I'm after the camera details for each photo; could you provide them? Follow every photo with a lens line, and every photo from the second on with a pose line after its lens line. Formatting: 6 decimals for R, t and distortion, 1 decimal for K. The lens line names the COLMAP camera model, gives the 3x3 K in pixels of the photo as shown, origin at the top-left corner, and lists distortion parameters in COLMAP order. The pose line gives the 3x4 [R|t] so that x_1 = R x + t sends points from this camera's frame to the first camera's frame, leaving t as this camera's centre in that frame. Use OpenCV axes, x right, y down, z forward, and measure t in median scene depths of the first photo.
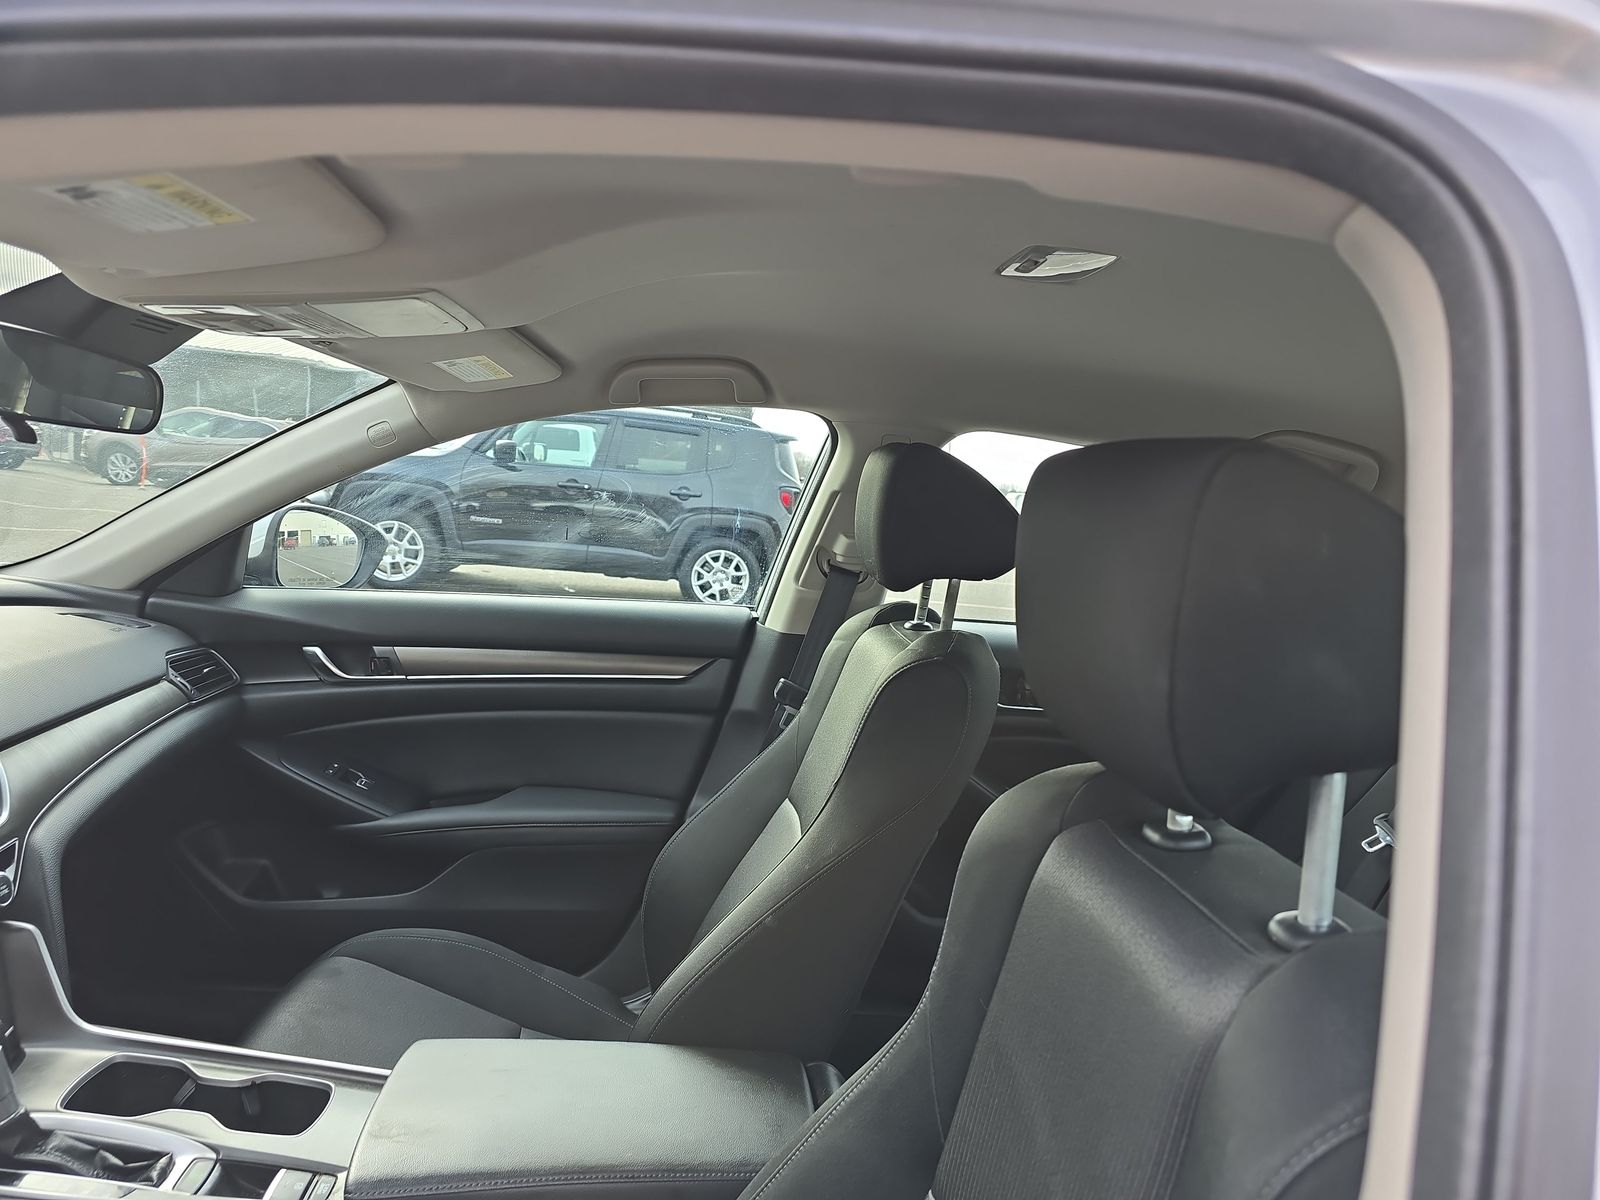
lens RADIAL K [[1045.2, 0, 863.6], [0, 1045.2, 594.6], [0, 0, 1]] dist [0.002921, -0.022643]
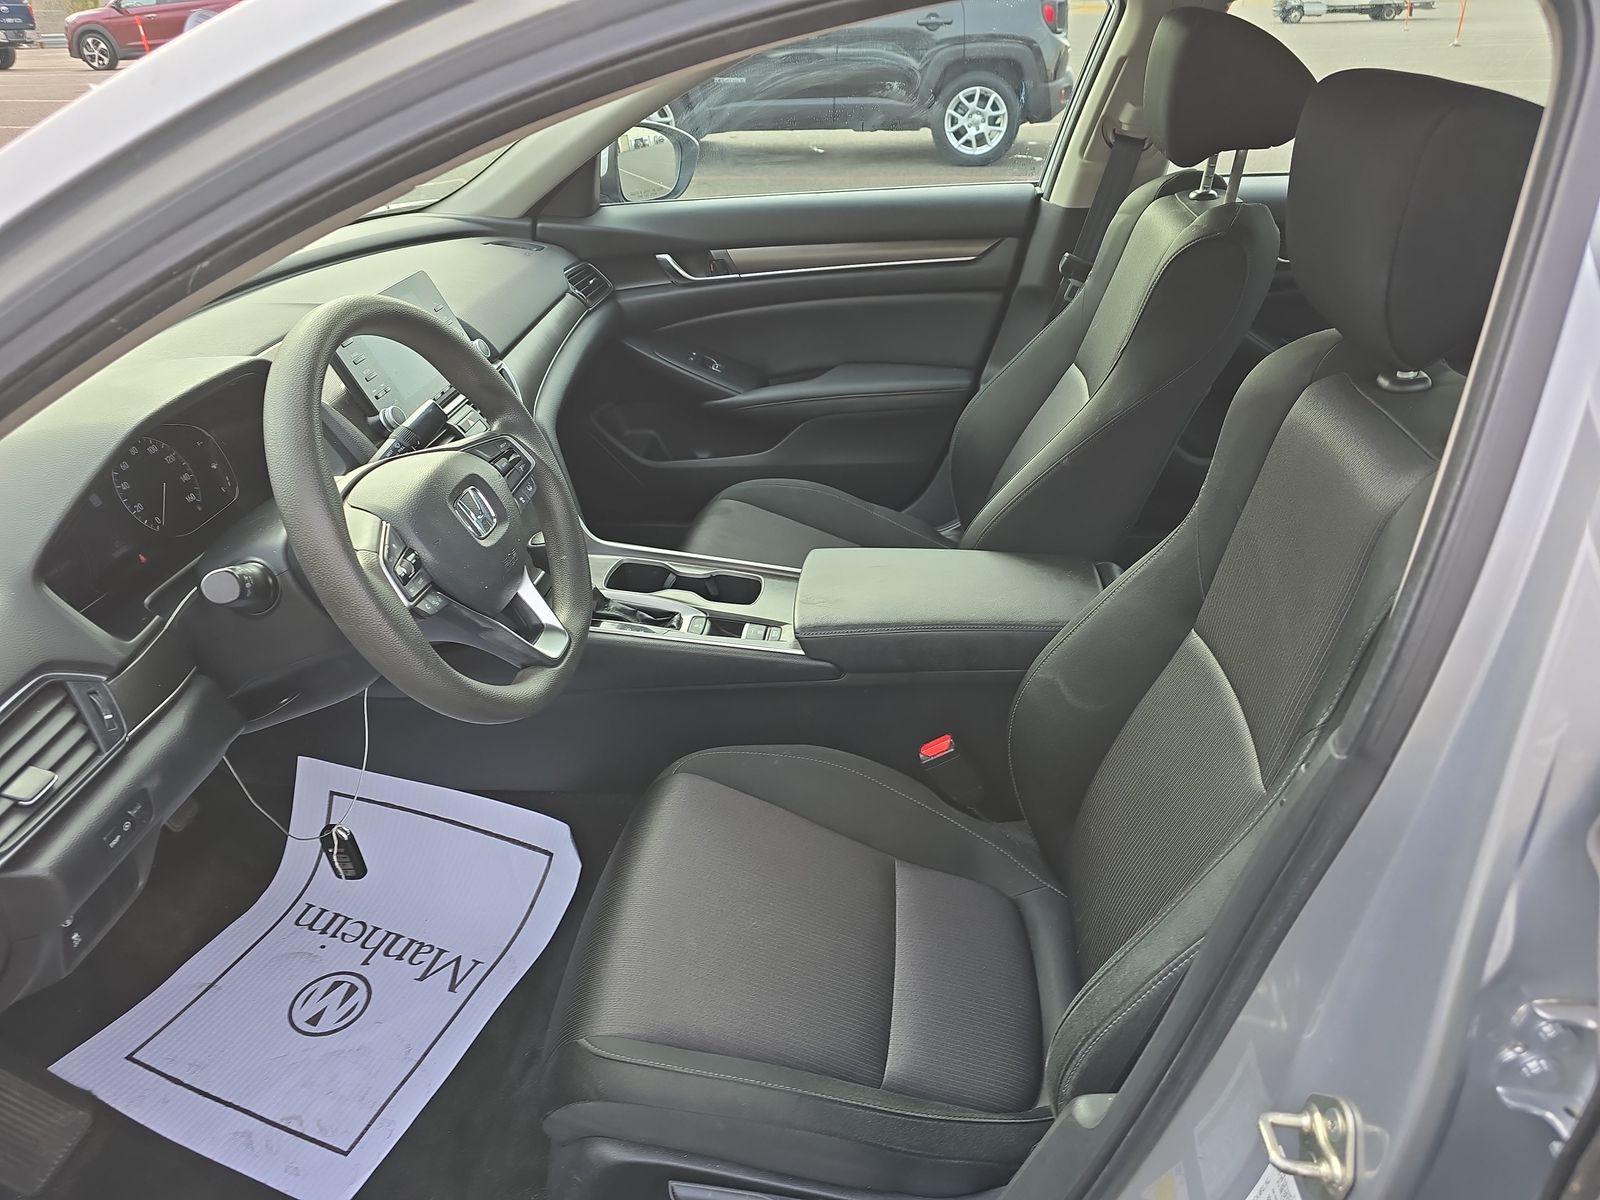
lens RADIAL K [[1069.2, 0, 800.0], [0, 1069.2, 600.0], [0, 0, 1]] dist [0.133526, -0.162240]
pose [[0.958687, 0.015358, -0.284048, -0.016445], [0.099821, 0.916881, 0.386478, -0.056560], [0.266374, -0.398865, 0.877469, -0.231572]]
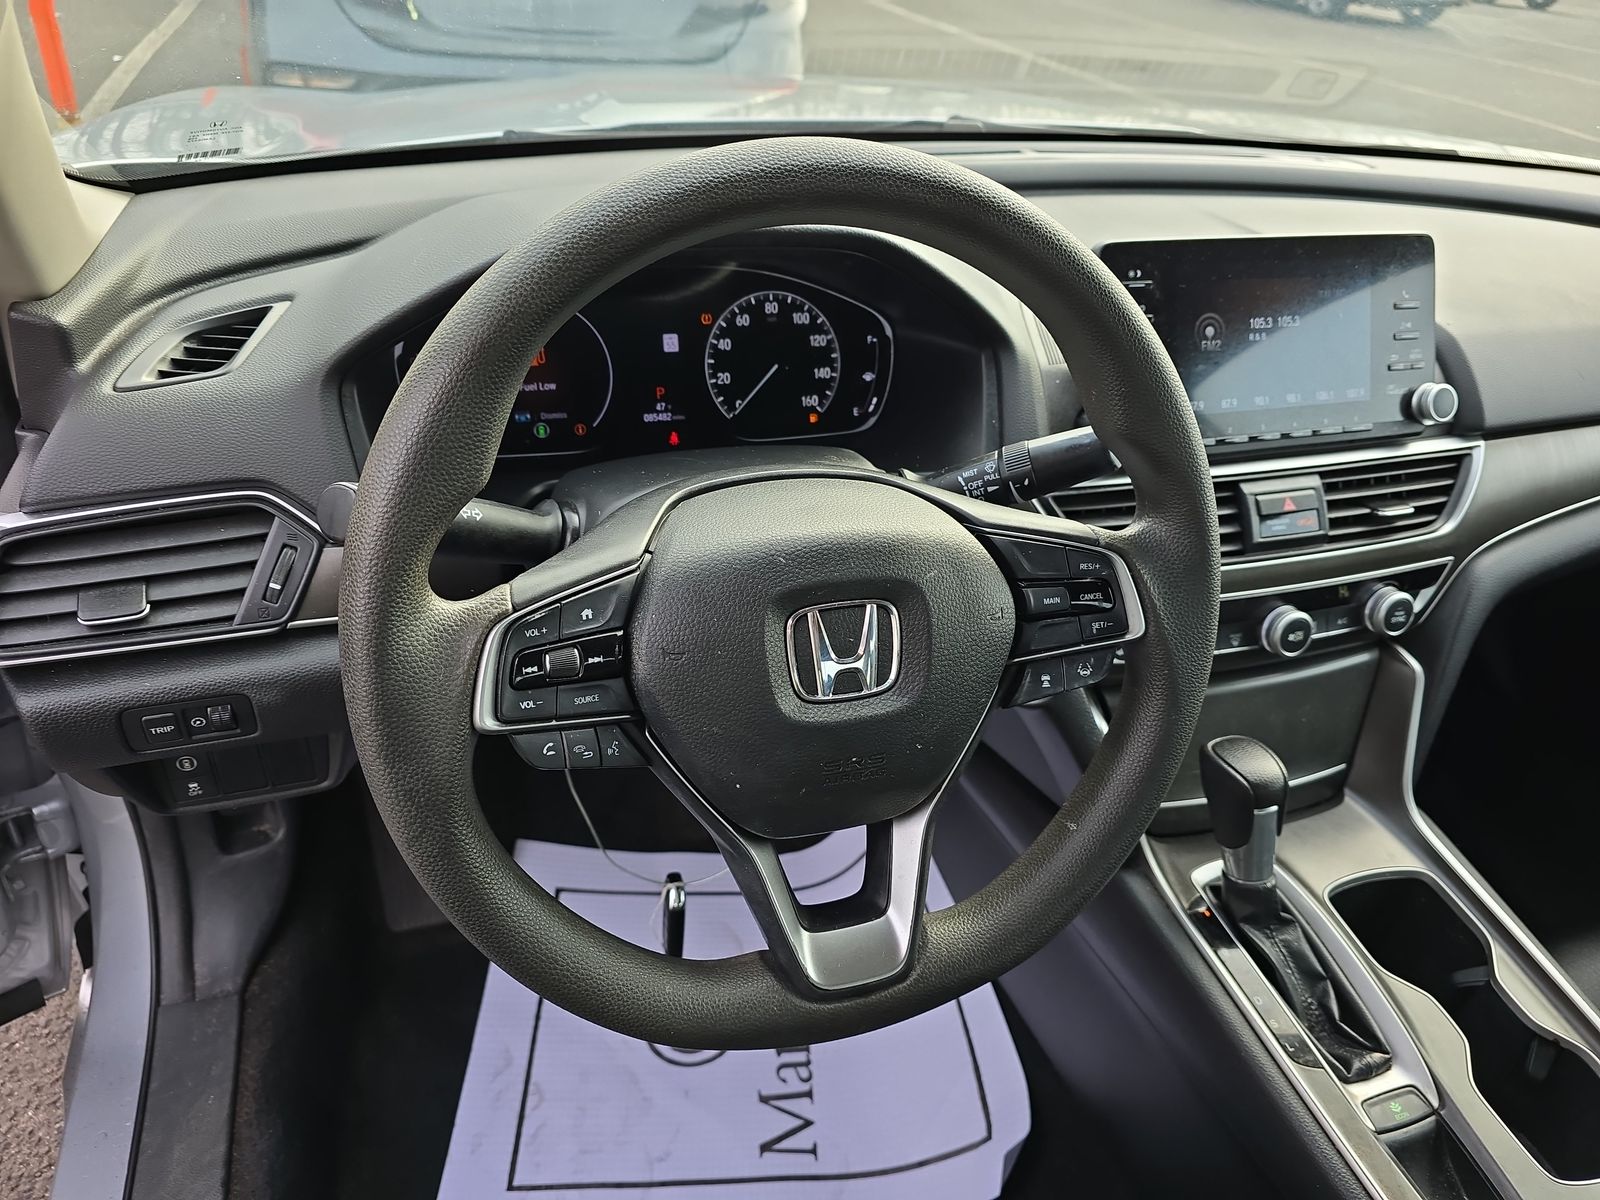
lens RADIAL K [[1104.0, 0, 800.0], [0, 1104.0, 600.0], [0, 0, 1]] dist [0.059723, -0.057725]
pose [[0.190397, 0.469420, -0.862203, -0.129700], [-0.146973, 0.882001, 0.447743, -0.024519], [0.970643, 0.041472, 0.236922, 0.235917]]
